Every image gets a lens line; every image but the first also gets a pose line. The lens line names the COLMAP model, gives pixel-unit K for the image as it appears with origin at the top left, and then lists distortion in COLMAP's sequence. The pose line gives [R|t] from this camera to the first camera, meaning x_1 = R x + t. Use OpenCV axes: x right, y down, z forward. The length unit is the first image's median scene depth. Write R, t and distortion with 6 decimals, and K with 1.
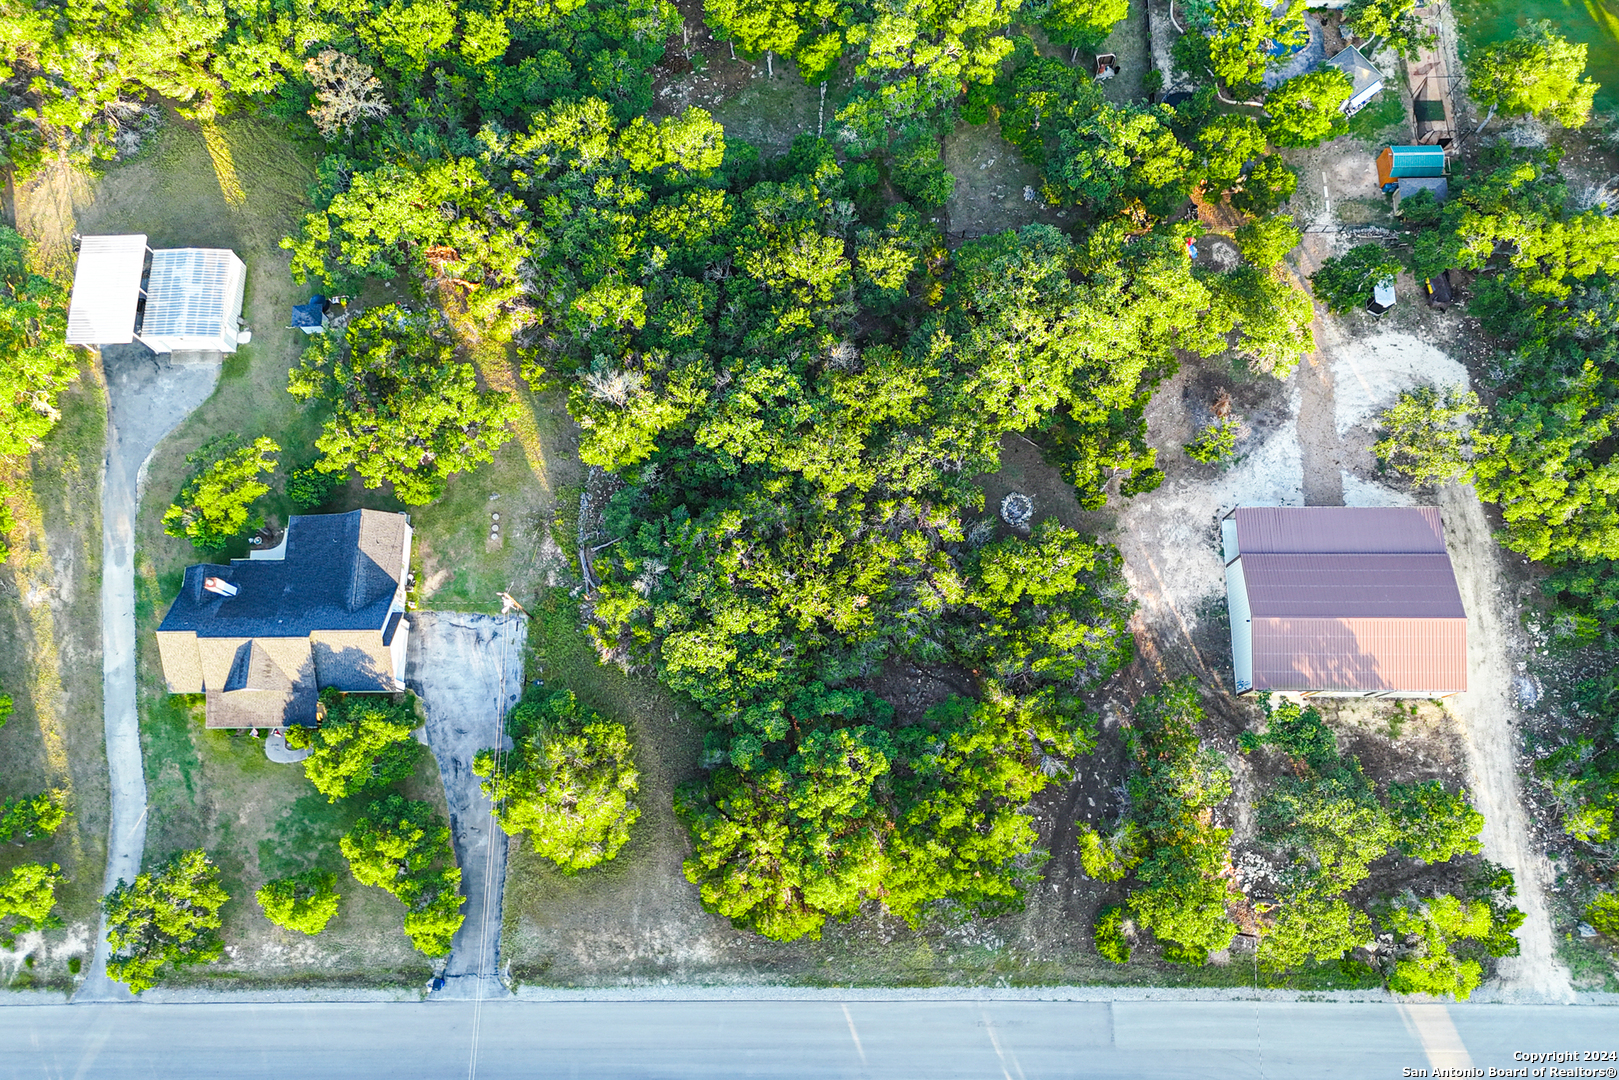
lens RADIAL K [[1209.8, 0, 812.7], [0, 1209.8, 538.4], [0, 0, 1]] dist [0.035226, -0.026289]
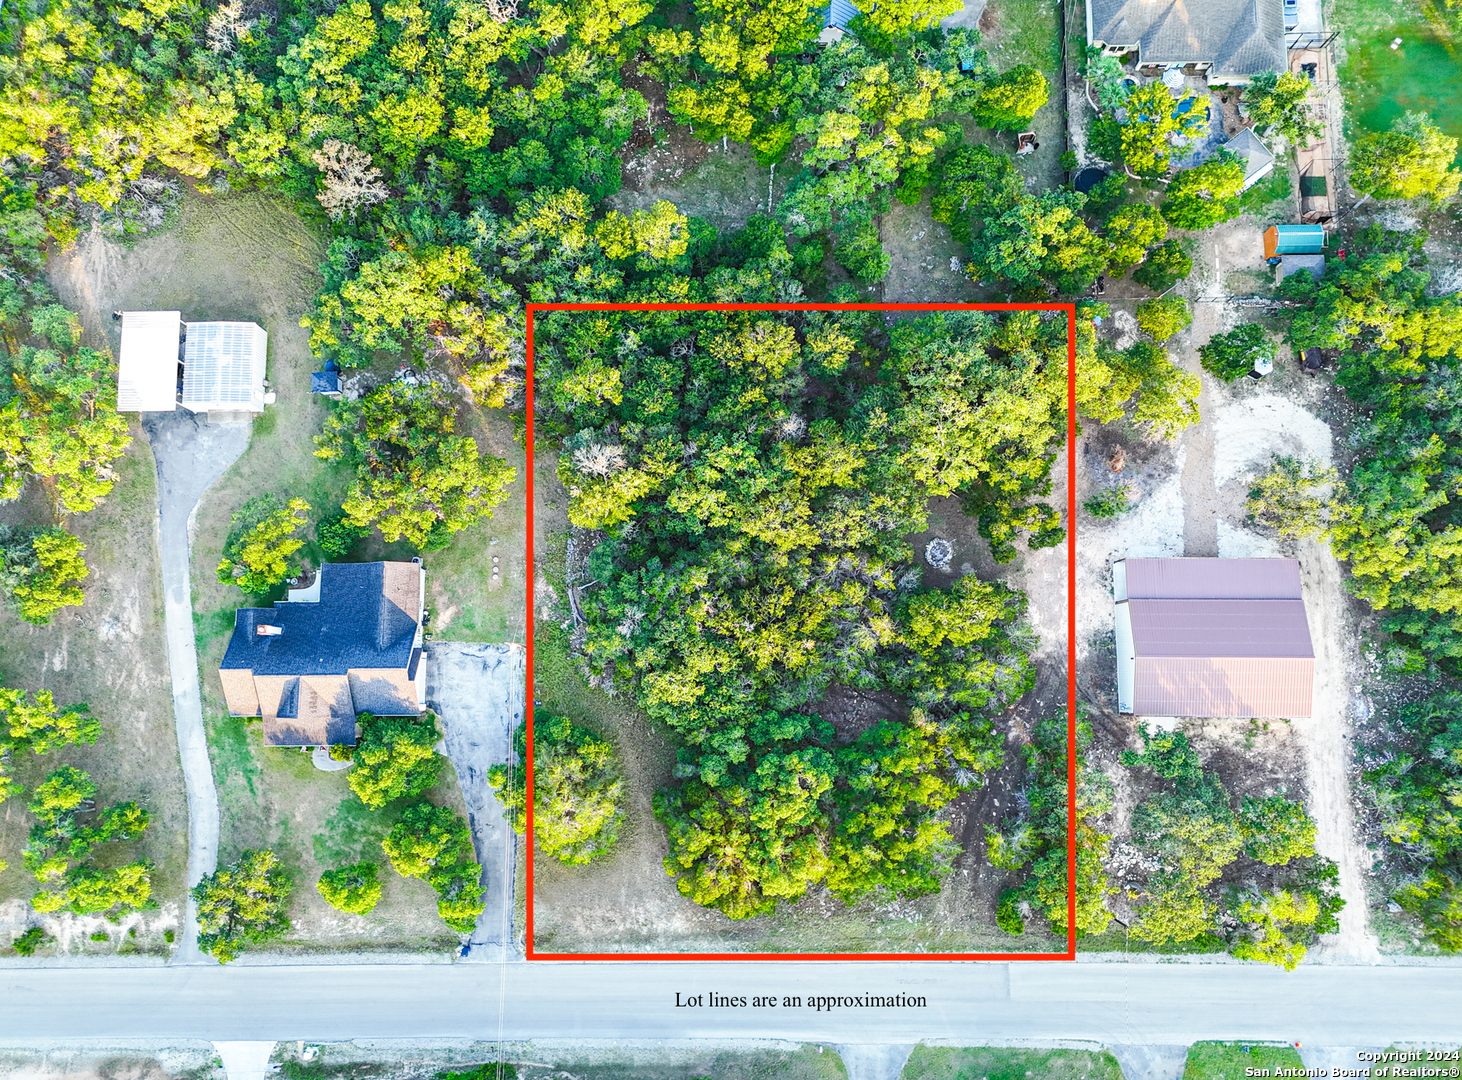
lens RADIAL K [[1089.4, 0, 735.3], [0, 1089.4, 537.1], [0, 0, 1]] dist [0.035460, -0.023524]
pose [[0.999988, -0.001165, 0.004730, -0.035986], [0.000532, 0.991290, 0.131693, -0.187846], [-0.004842, -0.131689, 0.991279, -0.048221]]
